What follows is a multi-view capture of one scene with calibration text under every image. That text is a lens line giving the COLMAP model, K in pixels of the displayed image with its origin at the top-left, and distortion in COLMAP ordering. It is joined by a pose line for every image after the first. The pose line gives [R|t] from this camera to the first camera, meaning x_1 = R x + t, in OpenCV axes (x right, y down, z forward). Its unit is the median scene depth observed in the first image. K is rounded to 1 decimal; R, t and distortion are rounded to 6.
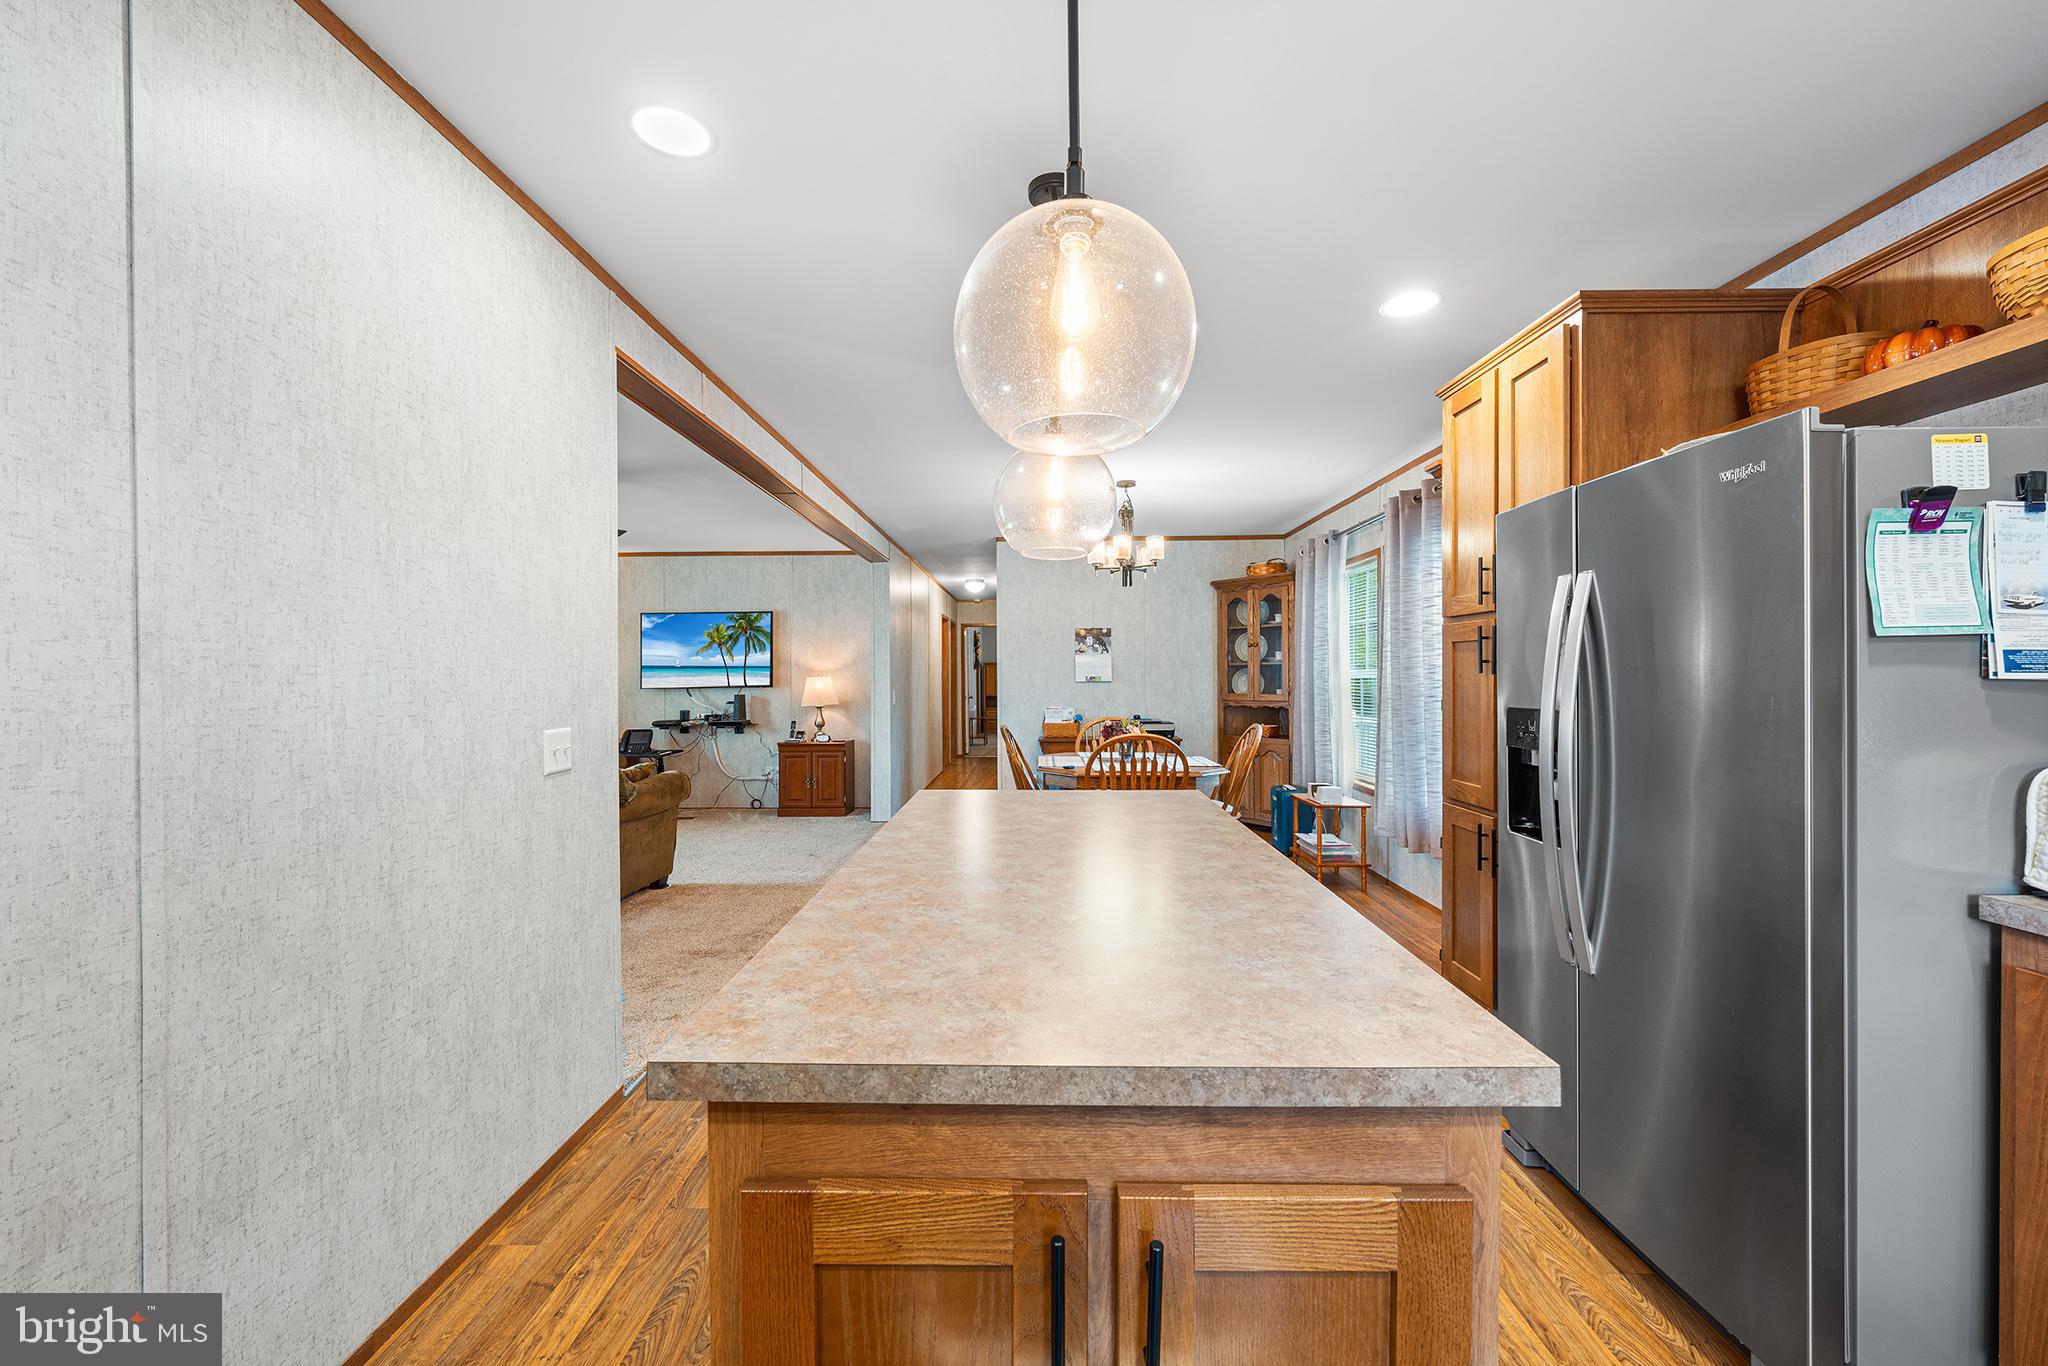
lens RADIAL K [[779.3, 0, 1012.5], [0, 779.3, 681.5], [0, 0, 1]] dist [-0.001778, 0.000285]
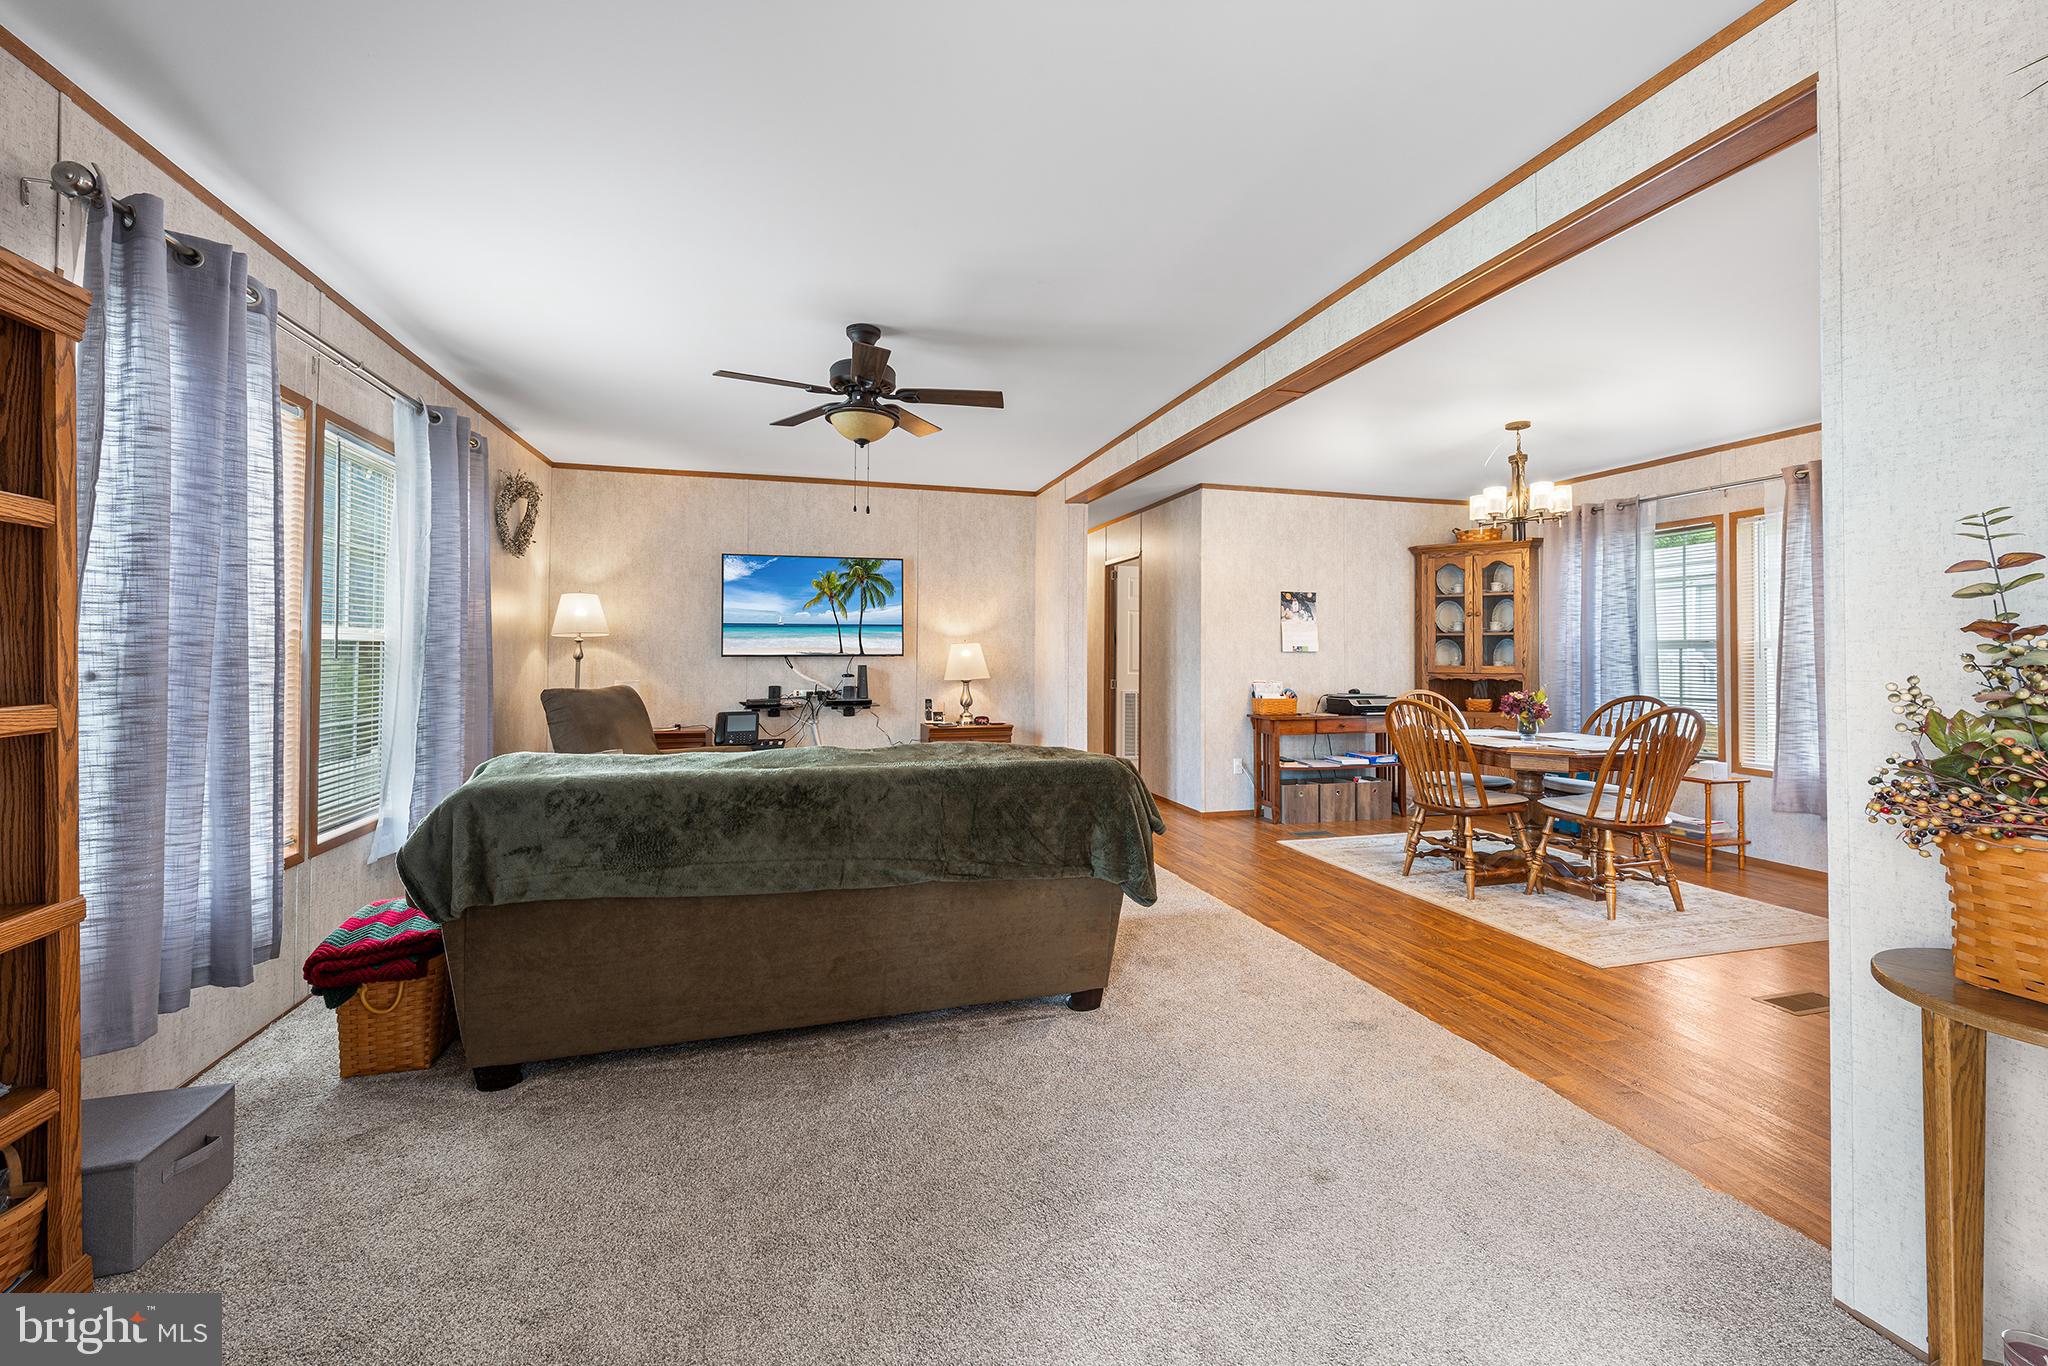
lens RADIAL K [[823.2, 0, 1011.5], [0, 823.2, 640.4], [0, 0, 1]] dist [0.000092, -0.000250]
pose [[0.952465, 0.015262, 0.304266, -0.456273], [-0.008001, 0.999653, -0.025096, 0.012502], [-0.304543, 0.021468, 0.952257, 0.190934]]
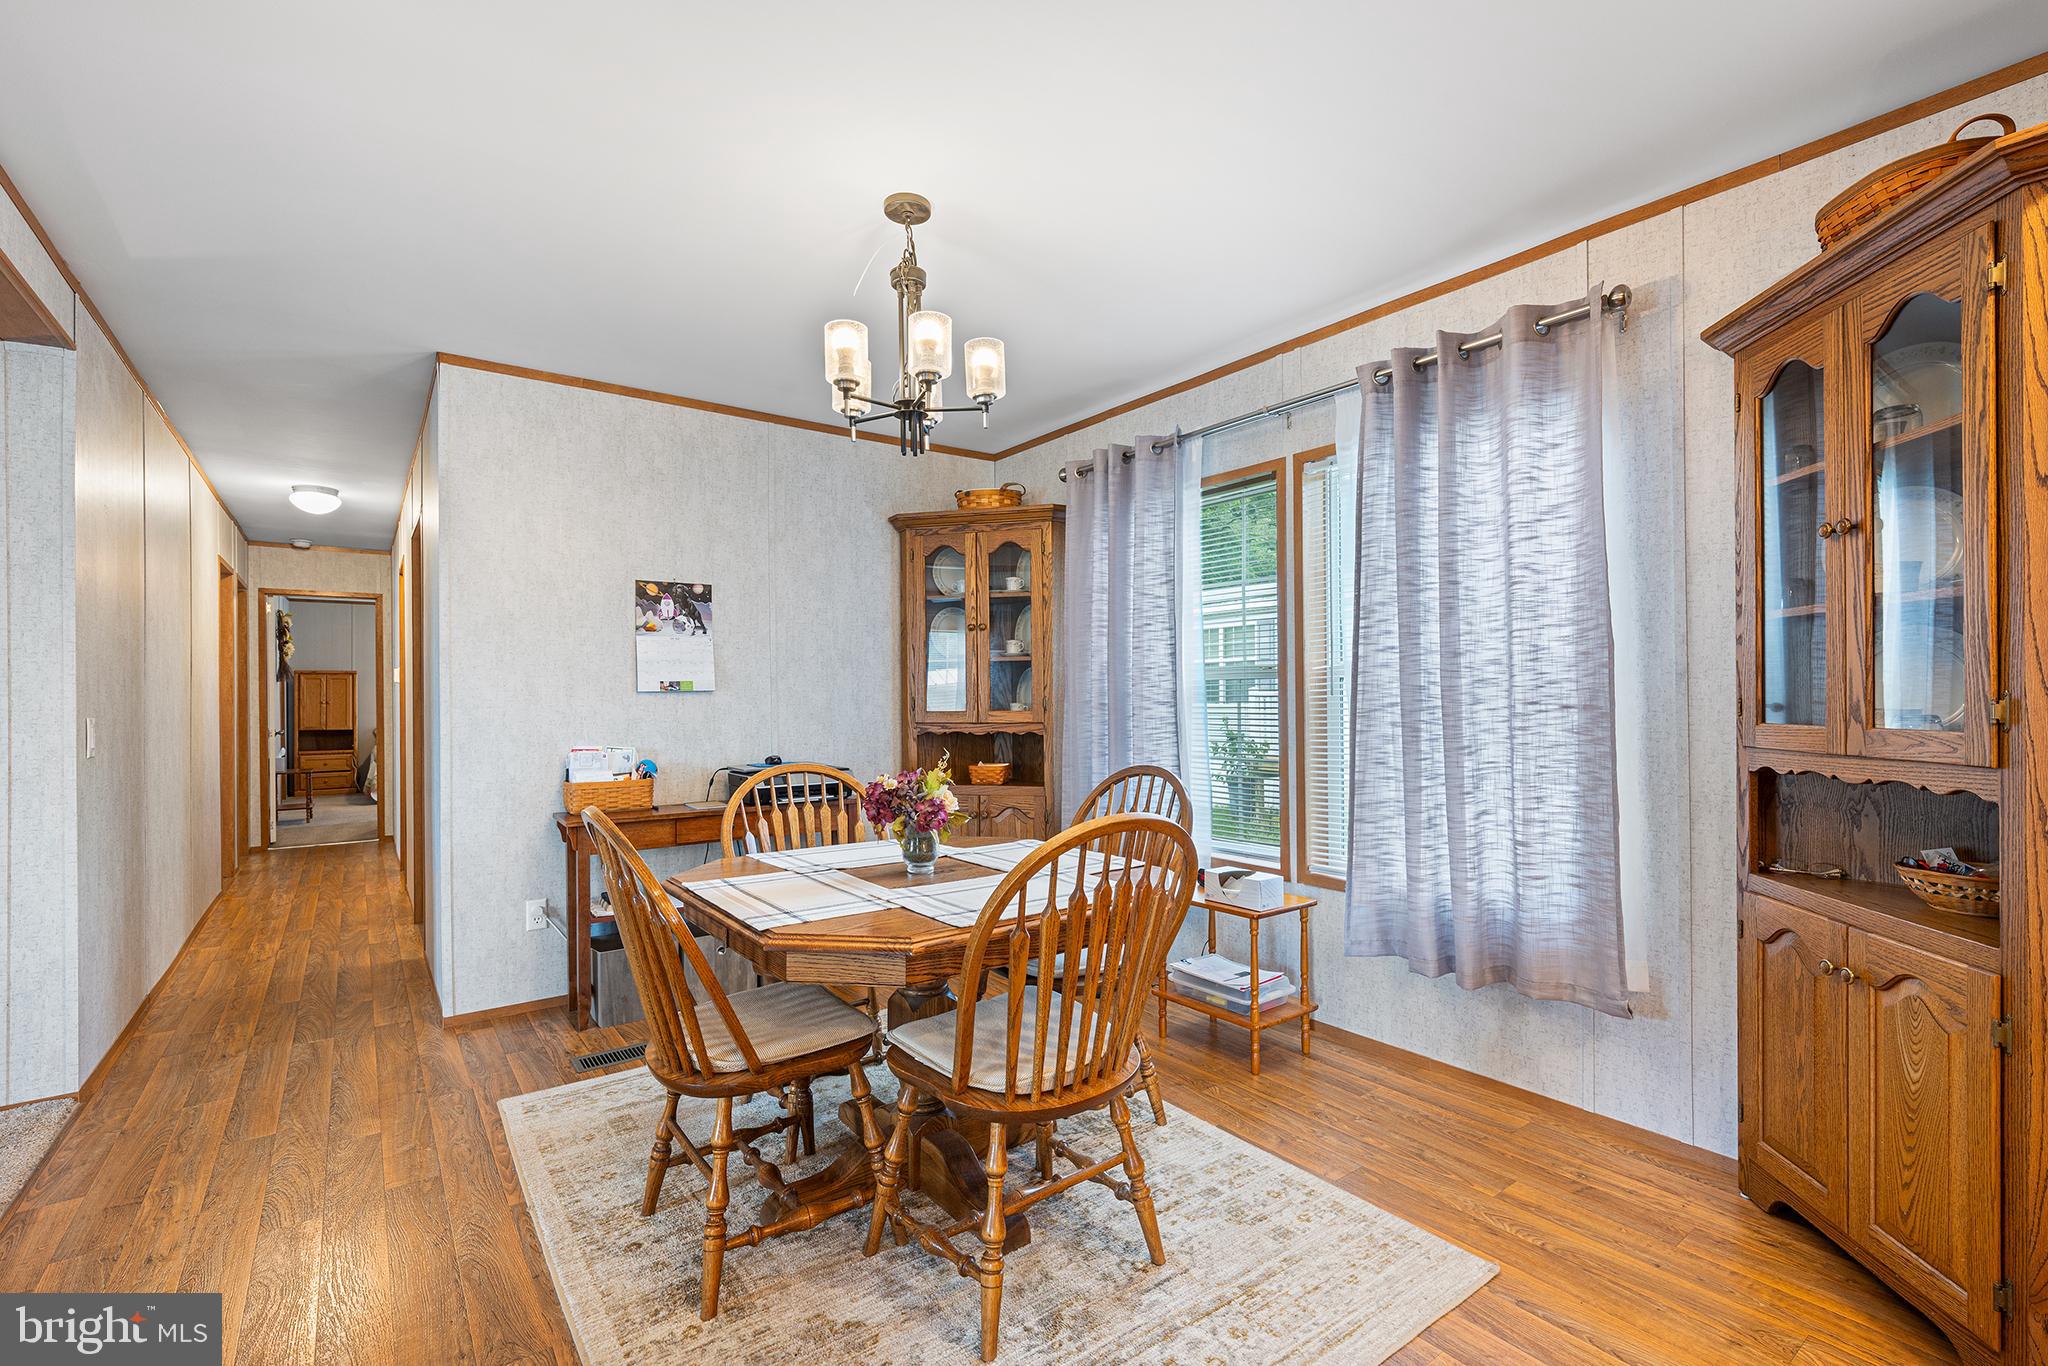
lens RADIAL K [[905.9, 0, 1033.8], [0, 905.9, 690.4], [0, 0, 1]] dist [-0.002583, -0.000139]
pose [[0.779475, 0.003665, 0.626423, -0.070669], [0.007466, 0.999858, -0.015139, 0.009179], [-0.626389, 0.016477, 0.779336, 0.385790]]
